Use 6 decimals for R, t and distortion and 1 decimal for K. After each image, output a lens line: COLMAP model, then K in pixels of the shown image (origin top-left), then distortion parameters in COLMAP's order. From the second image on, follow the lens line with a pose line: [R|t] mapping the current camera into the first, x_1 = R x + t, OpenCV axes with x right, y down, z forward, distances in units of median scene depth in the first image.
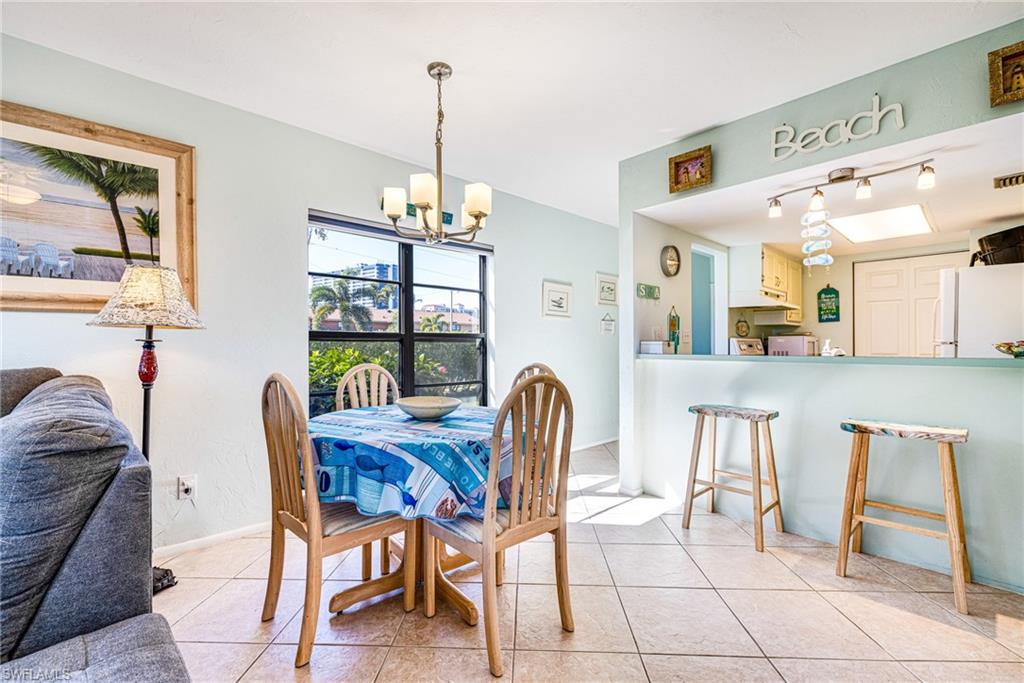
lens RADIAL K [[449.1, 0, 511.2], [0, 449.1, 341.4], [0, 0, 1]] dist [-0.001117, -0.000145]
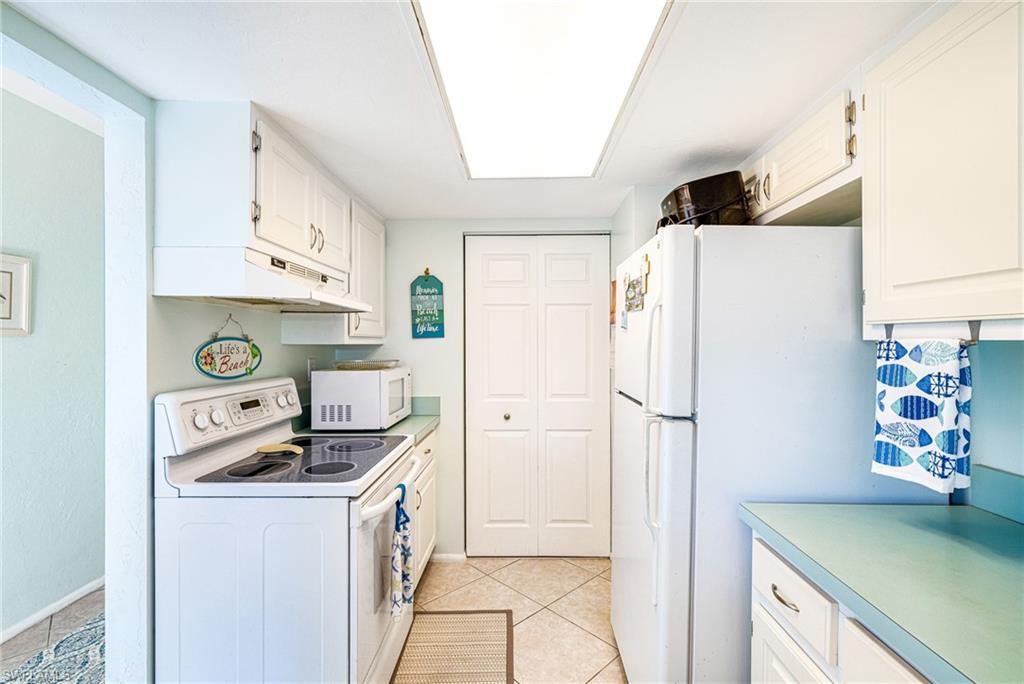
lens RADIAL K [[449.1, 0, 511.5], [0, 449.1, 341.0], [0, 0, 1]] dist [-0.001117, -0.000145]
pose [[0.704281, 0.001467, 0.709920, 0.400186], [-0.003936, 0.999991, 0.001837, -0.042090], [-0.709911, -0.004088, 0.704280, 0.554714]]
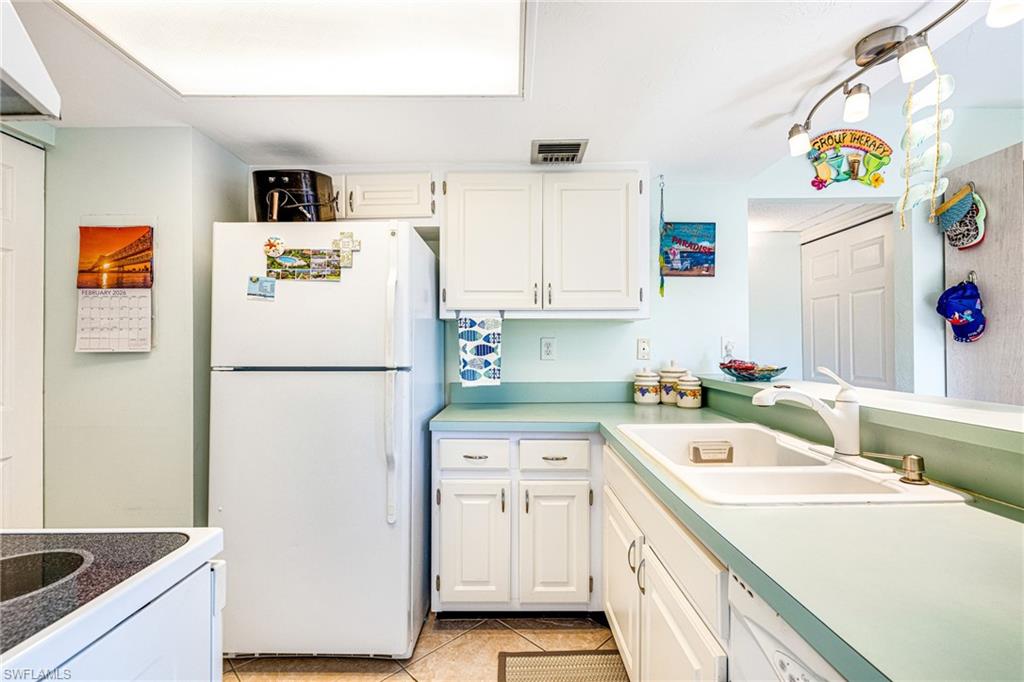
lens RADIAL K [[449.1, 0, 508.5], [0, 449.1, 346.7], [0, 0, 1]] dist [-0.001117, -0.000145]
pose [[-0.711895, 0.007692, 0.702244, 0.355549], [-0.000221, 0.999938, -0.011176, -0.010843], [-0.702286, -0.008111, -0.711849, 0.853439]]
